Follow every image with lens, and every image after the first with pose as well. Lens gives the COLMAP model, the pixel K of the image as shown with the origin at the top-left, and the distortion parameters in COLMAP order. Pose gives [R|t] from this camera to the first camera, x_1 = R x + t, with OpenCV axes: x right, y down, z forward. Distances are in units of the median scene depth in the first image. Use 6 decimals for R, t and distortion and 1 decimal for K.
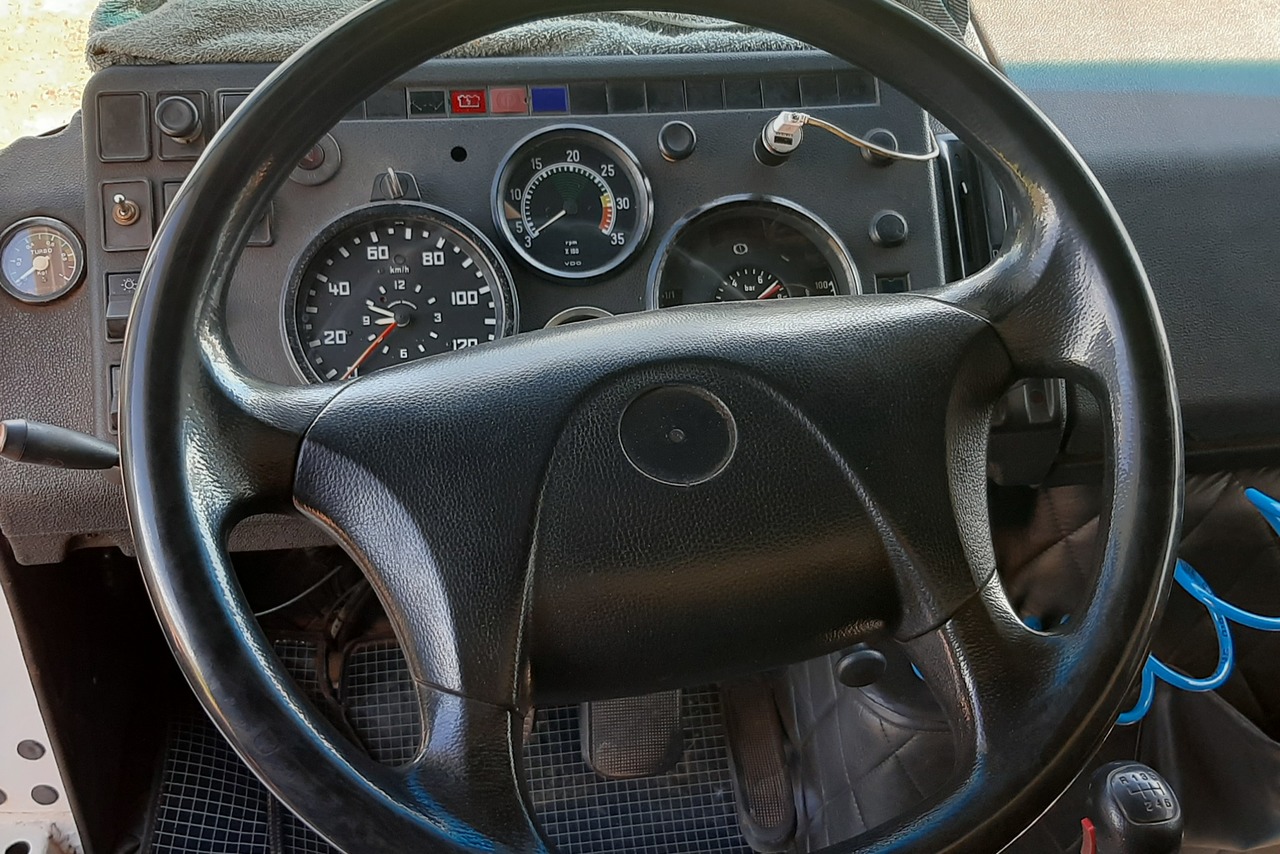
lens RADIAL K [[1276.4, 0, 636.1], [0, 1276.4, 426.7], [0, 0, 1]] dist [-0.004664, 0.000000]
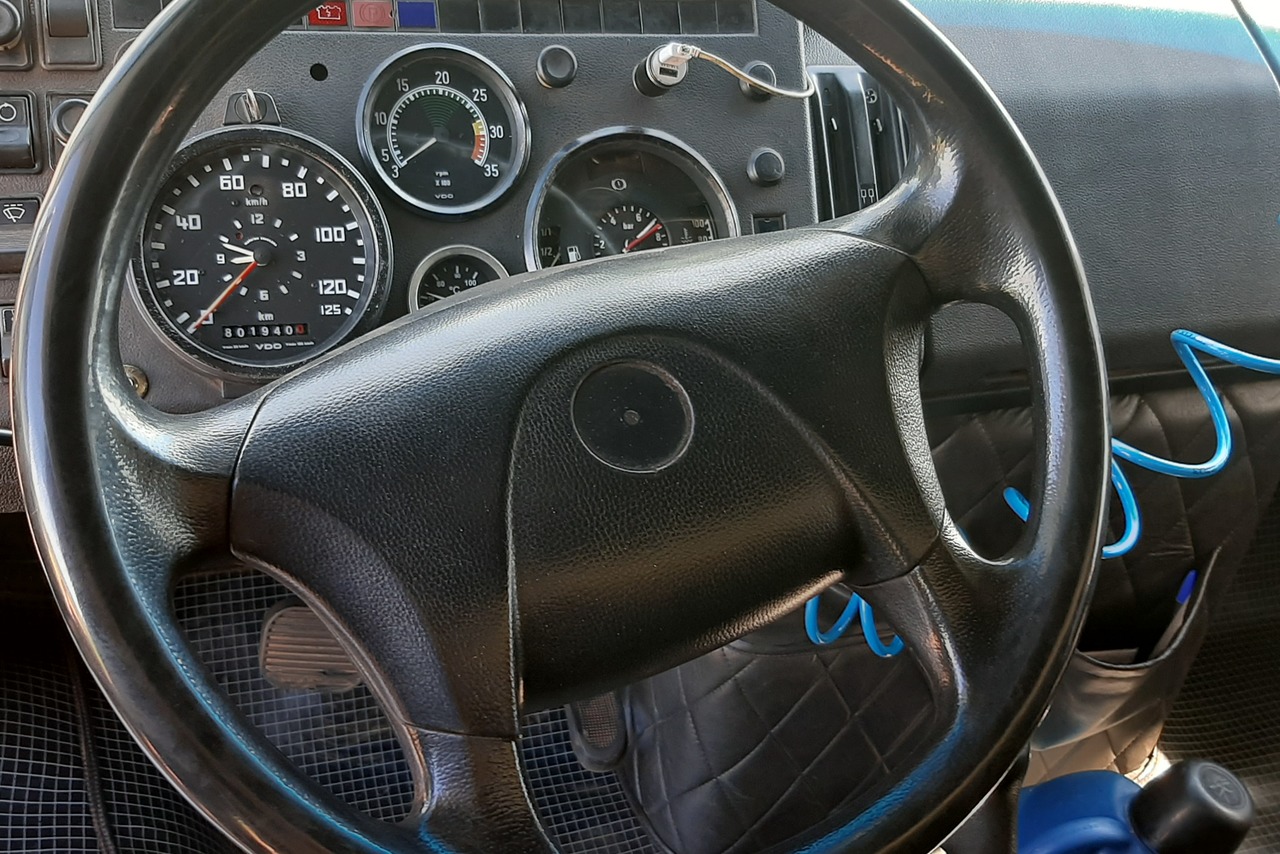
lens RADIAL K [[1276.4, 0, 643.0], [0, 1276.4, 426.7], [0, 0, 1]] dist [-0.004664, 0.000000]
pose [[0.983544, -0.003255, 0.180637, -0.075191], [-0.012745, 0.996097, 0.087344, -0.043937], [-0.180217, -0.088209, 0.979664, 0.049273]]
